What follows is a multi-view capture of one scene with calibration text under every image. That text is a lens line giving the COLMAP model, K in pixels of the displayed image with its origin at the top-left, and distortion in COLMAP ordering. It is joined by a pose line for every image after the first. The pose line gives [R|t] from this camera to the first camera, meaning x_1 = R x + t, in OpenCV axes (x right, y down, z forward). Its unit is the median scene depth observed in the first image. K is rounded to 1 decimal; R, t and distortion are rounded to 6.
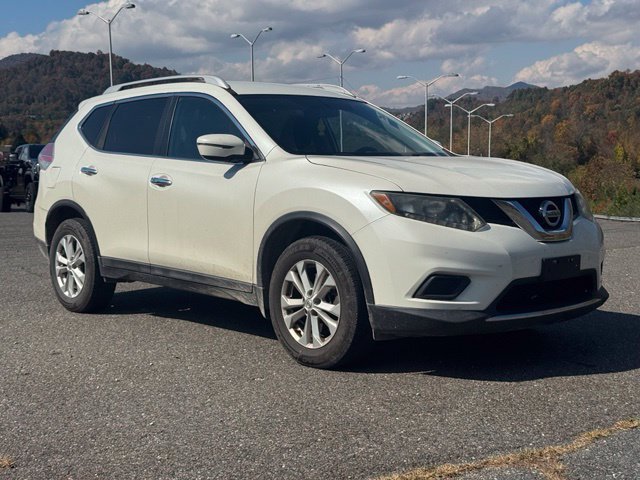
lens RADIAL K [[864.5, 0, 320.0], [0, 864.5, 240.0], [0, 0, 1]] dist [0.011382, -0.021544]
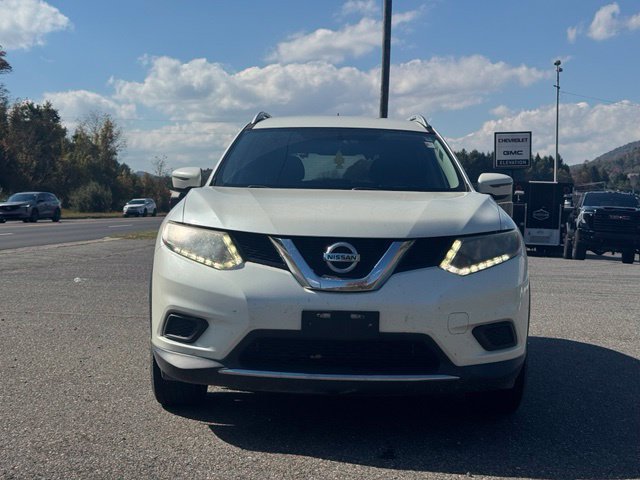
lens RADIAL K [[864.5, 0, 320.0], [0, 864.5, 240.0], [0, 0, 1]] dist [0.011382, -0.021544]
pose [[0.762206, 0.044145, -0.645827, 0.735329], [-0.080699, 0.996369, -0.027135, -0.021794], [0.642284, 0.072800, 0.763001, 0.342225]]
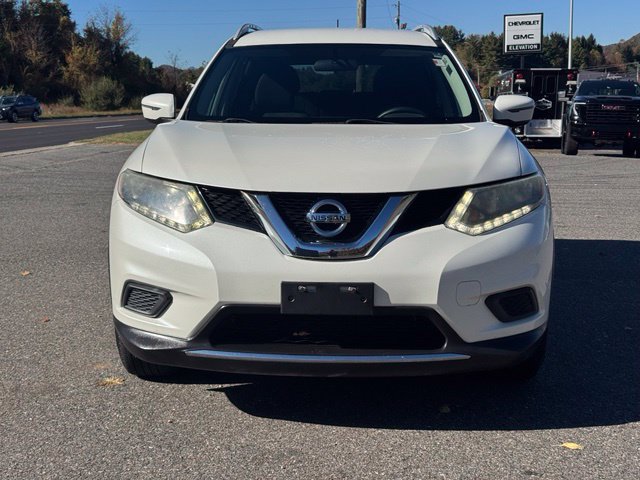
lens RADIAL K [[864.5, 0, 320.0], [0, 864.5, 240.0], [0, 0, 1]] dist [0.011382, -0.021544]
pose [[0.748687, 0.110999, -0.653565, 0.669261], [-0.059683, 0.993165, 0.100305, -0.076418], [0.660232, -0.036090, 0.750194, 0.458574]]
